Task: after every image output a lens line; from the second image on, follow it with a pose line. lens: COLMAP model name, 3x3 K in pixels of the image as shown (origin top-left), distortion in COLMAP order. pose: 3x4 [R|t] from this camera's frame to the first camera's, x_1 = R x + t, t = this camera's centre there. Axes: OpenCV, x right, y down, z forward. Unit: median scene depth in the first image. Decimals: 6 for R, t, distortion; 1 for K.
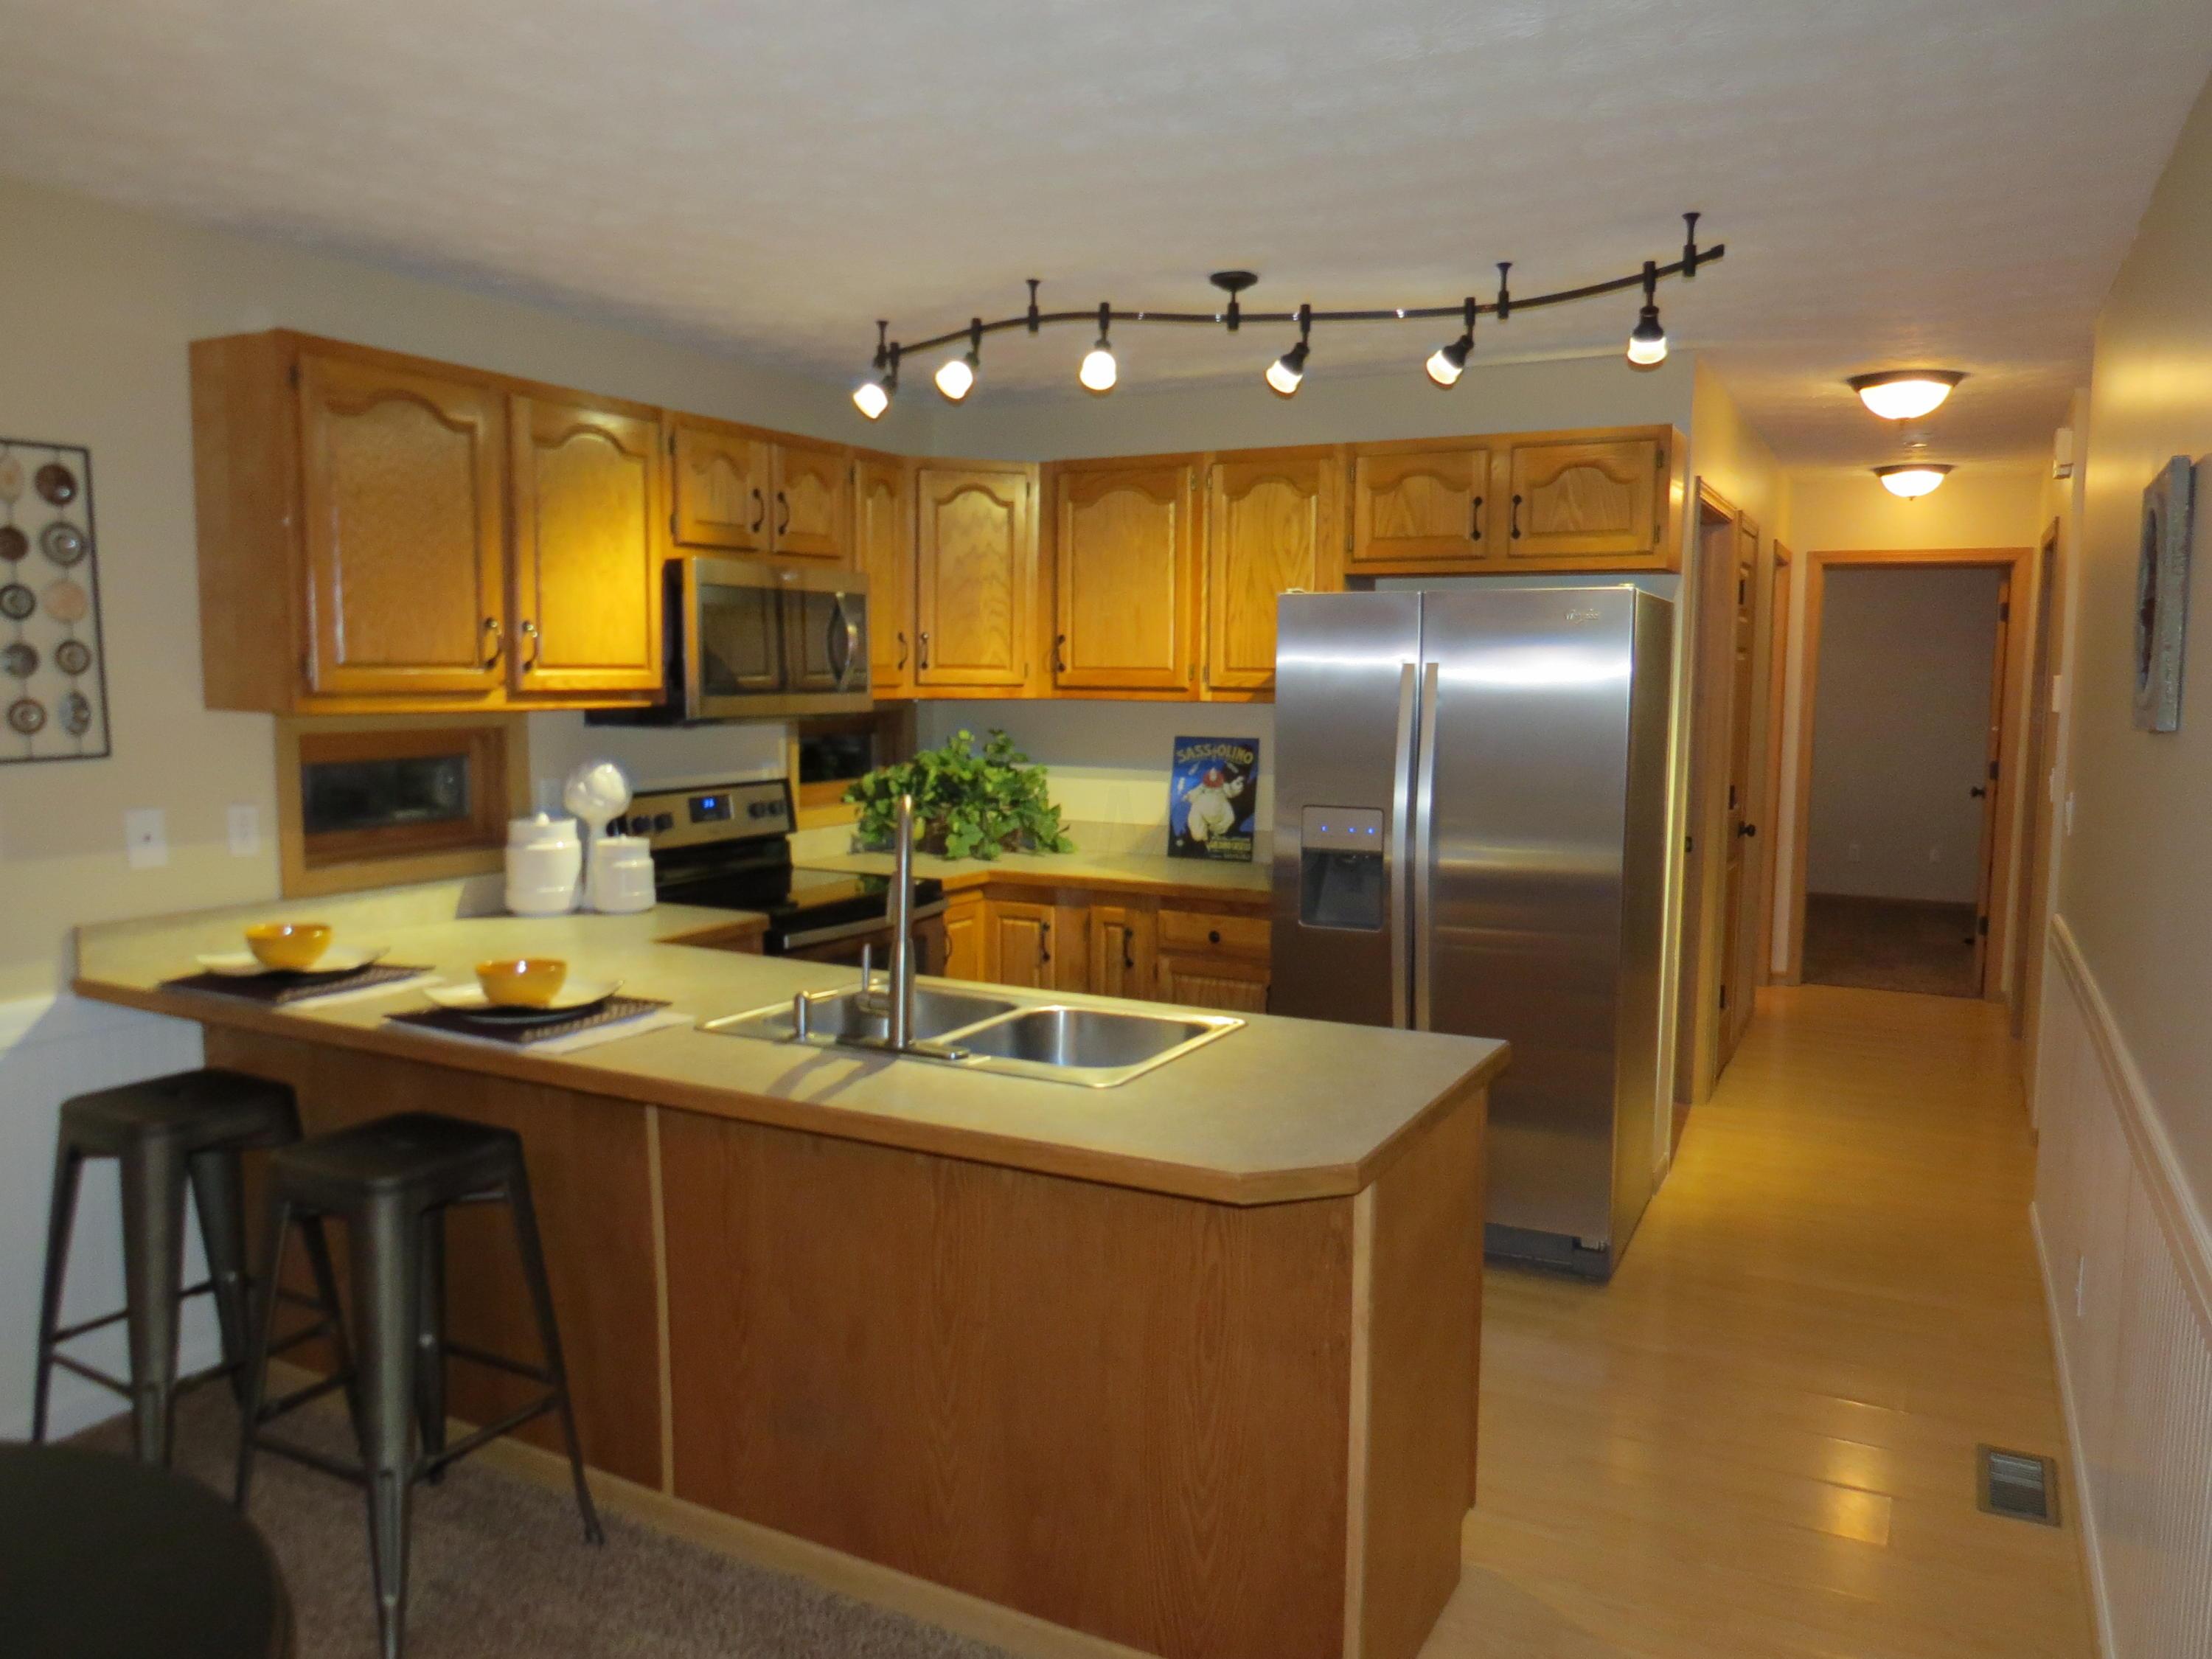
lens RADIAL K [[1596.2, 0, 1106.0], [0, 1596.2, 829.5], [0, 0, 1]] dist [-0.011612, 0.001707]
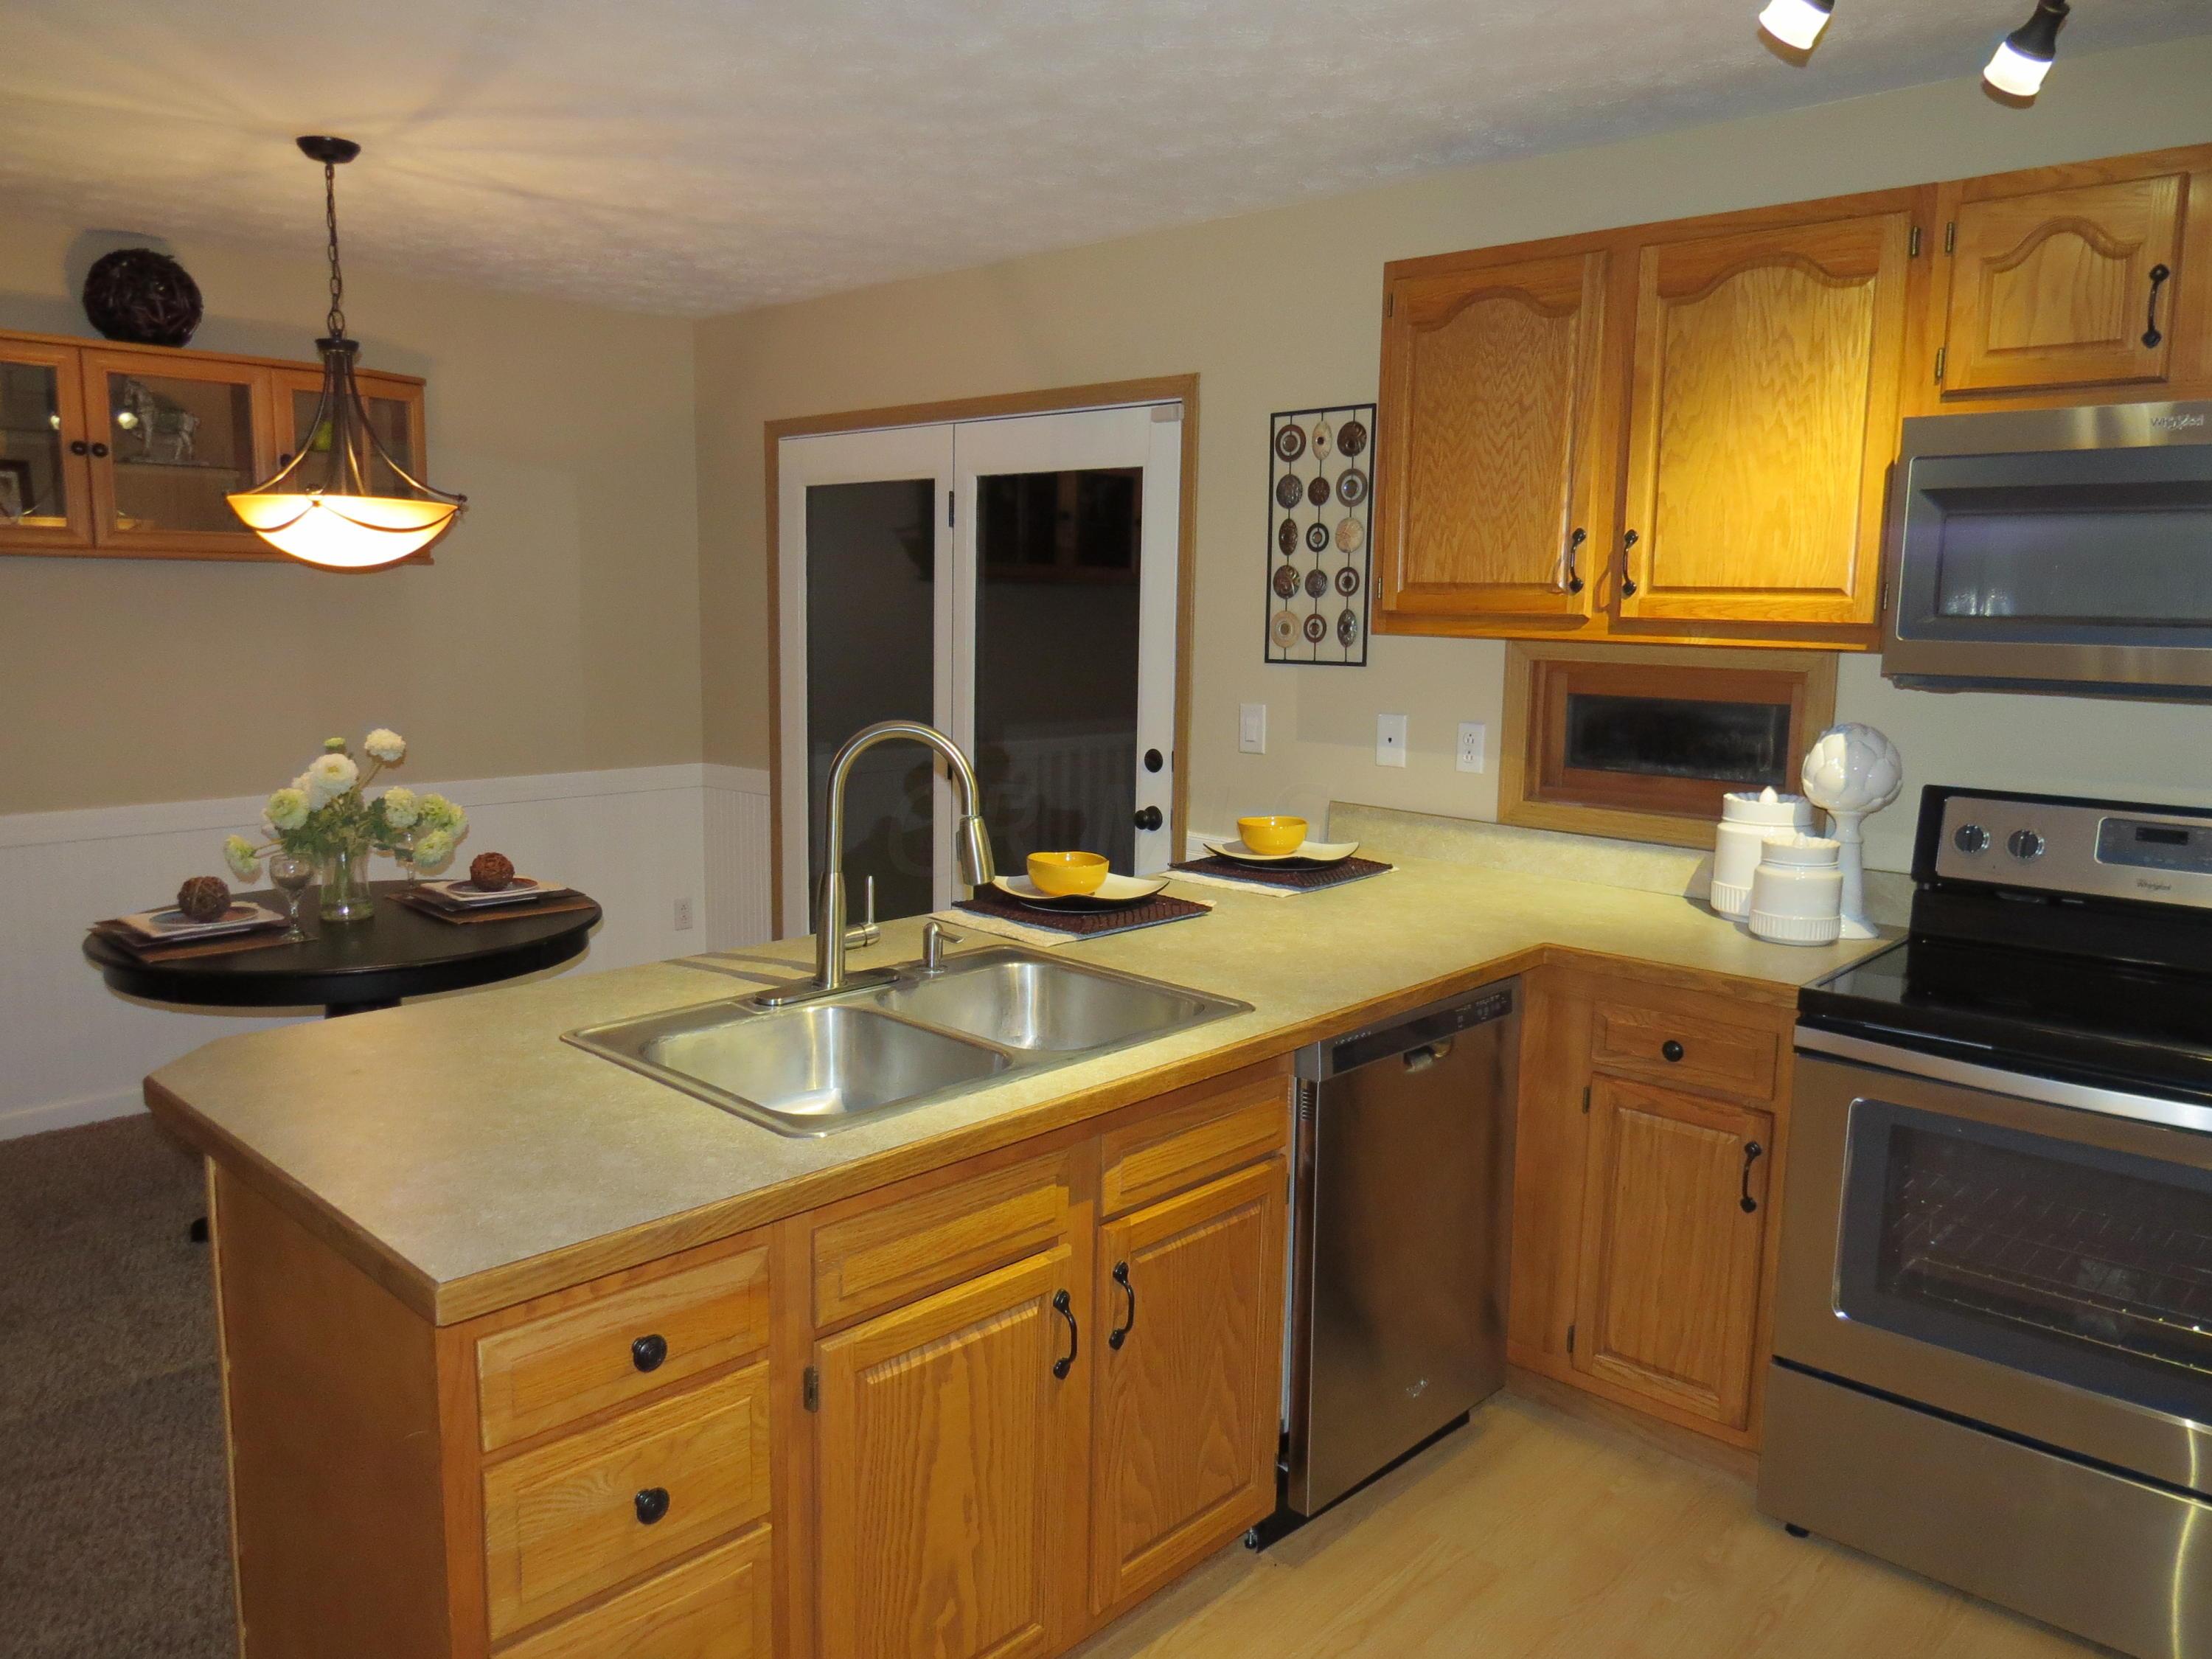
lens RADIAL K [[1596.2, 0, 1106.0], [0, 1596.2, 829.5], [0, 0, 1]] dist [-0.011612, 0.001707]
pose [[-0.270766, 0.129991, -0.953828, 0.410788], [-0.114892, 0.979395, 0.166090, -0.072304], [0.955764, 0.154558, -0.250252, 0.806873]]
